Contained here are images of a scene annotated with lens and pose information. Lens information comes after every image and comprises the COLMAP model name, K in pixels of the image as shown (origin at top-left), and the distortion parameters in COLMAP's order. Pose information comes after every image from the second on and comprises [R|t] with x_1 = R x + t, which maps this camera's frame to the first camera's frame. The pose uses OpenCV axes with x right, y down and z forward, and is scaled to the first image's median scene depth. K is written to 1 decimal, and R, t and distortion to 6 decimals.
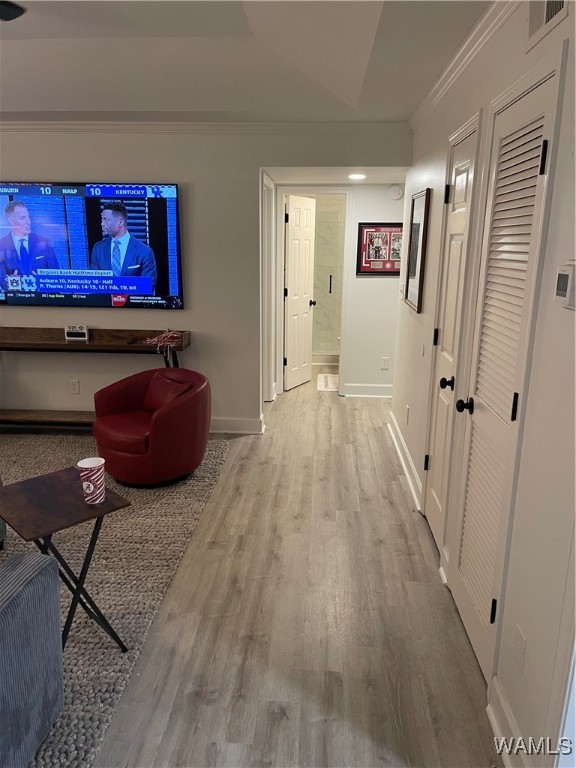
lens RADIAL K [[578.2, 0, 288.0], [0, 578.2, 384.0], [0, 0, 1]] dist [0.081909, -0.108746]
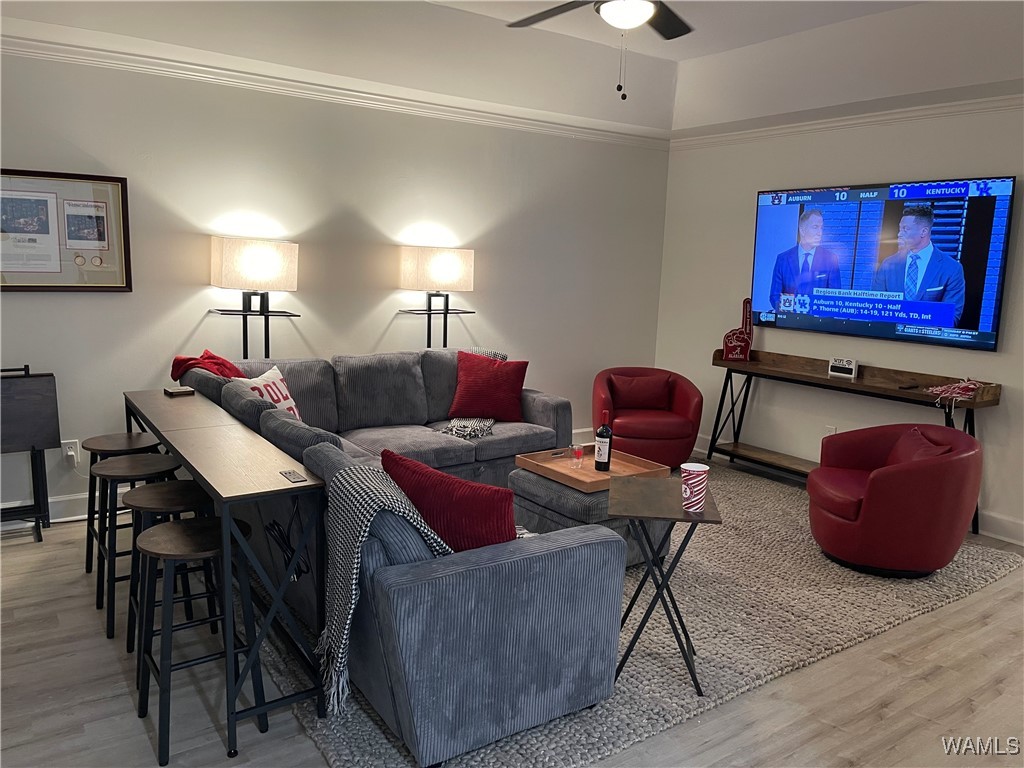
lens RADIAL K [[770.9, 0, 512.0], [0, 770.9, 384.0], [0, 0, 1]] dist [0.081909, -0.108746]
pose [[0.614922, 0.136784, -0.776634, 0.200586], [-0.214163, 0.976795, 0.002467, 0.029963], [0.758950, 0.164809, 0.629947, -0.013403]]
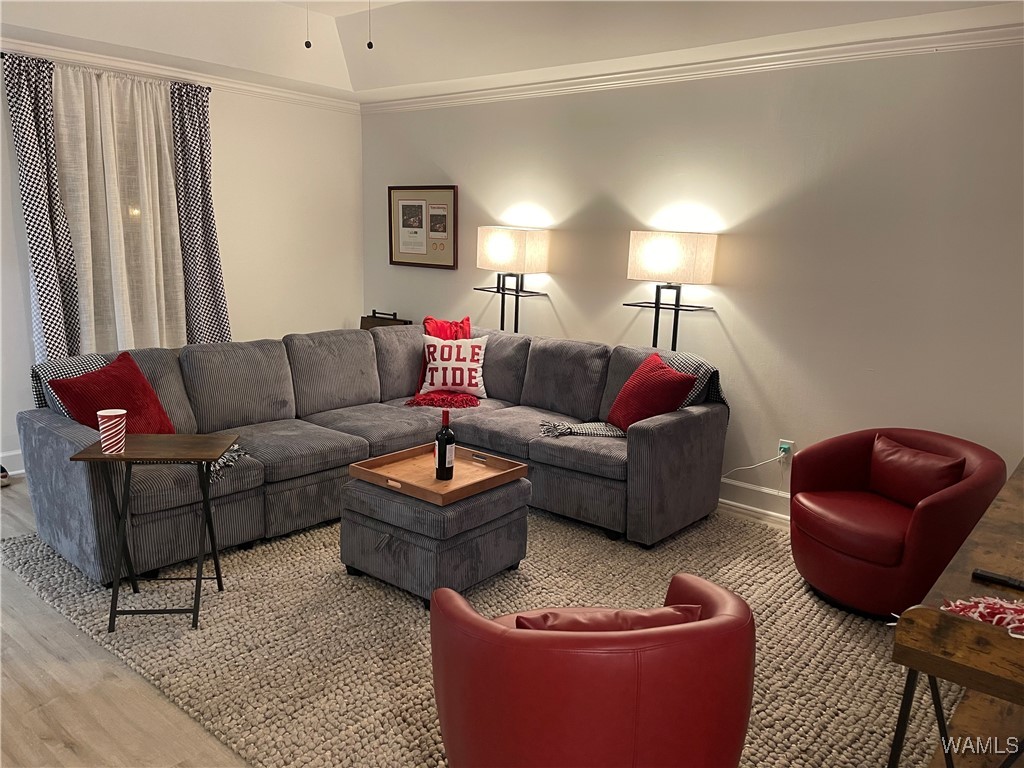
lens RADIAL K [[770.9, 0, 512.0], [0, 770.9, 384.0], [0, 0, 1]] dist [0.081909, -0.108746]
pose [[-0.597183, 0.117483, -0.793454, 0.142057], [-0.232325, 0.921477, 0.311295, -0.219798], [0.767722, 0.370240, -0.522997, 1.012430]]
